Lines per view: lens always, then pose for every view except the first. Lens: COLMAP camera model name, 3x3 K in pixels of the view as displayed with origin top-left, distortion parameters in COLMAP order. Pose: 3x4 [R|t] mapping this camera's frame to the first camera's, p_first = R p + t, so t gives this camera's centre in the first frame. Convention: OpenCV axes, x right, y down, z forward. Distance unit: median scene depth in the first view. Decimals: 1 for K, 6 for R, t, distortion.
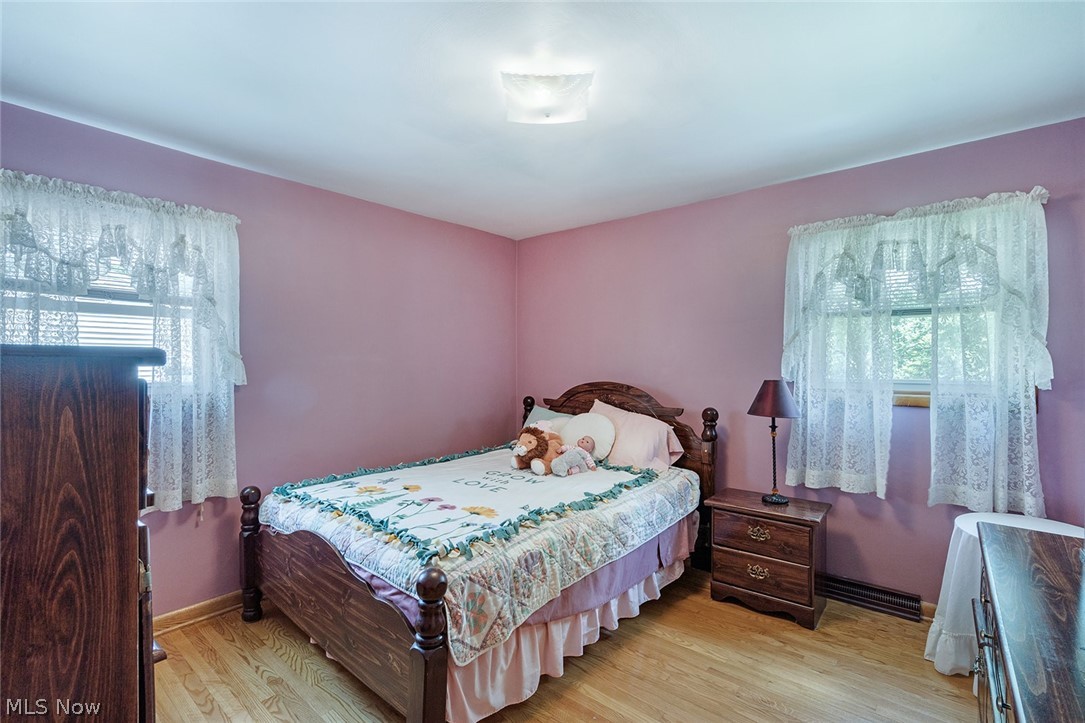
lens RADIAL K [[495.2, 0, 539.7], [0, 495.2, 360.1], [0, 0, 1]] dist [-0.000389, 0.000298]
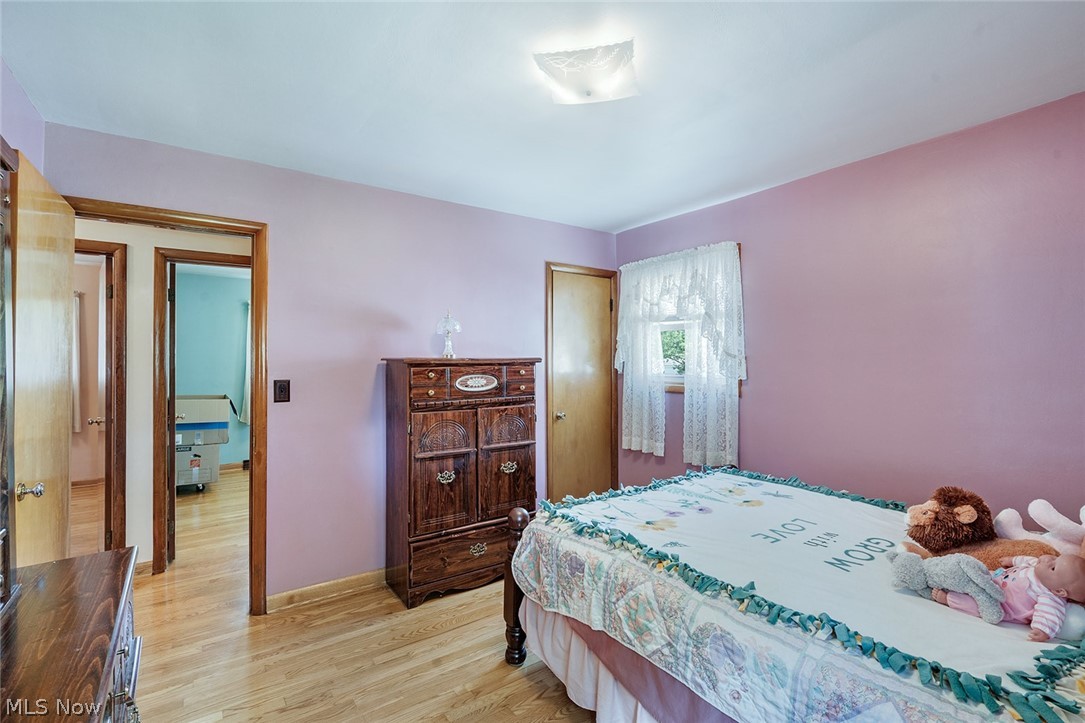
lens RADIAL K [[495.2, 0, 539.7], [0, 495.2, 360.1], [0, 0, 1]] dist [-0.000389, 0.000298]
pose [[-0.247500, -0.001402, -0.968887, 0.779710], [0.004177, 0.999988, -0.002514, 0.004507], [0.968879, -0.004669, -0.247492, 0.970363]]
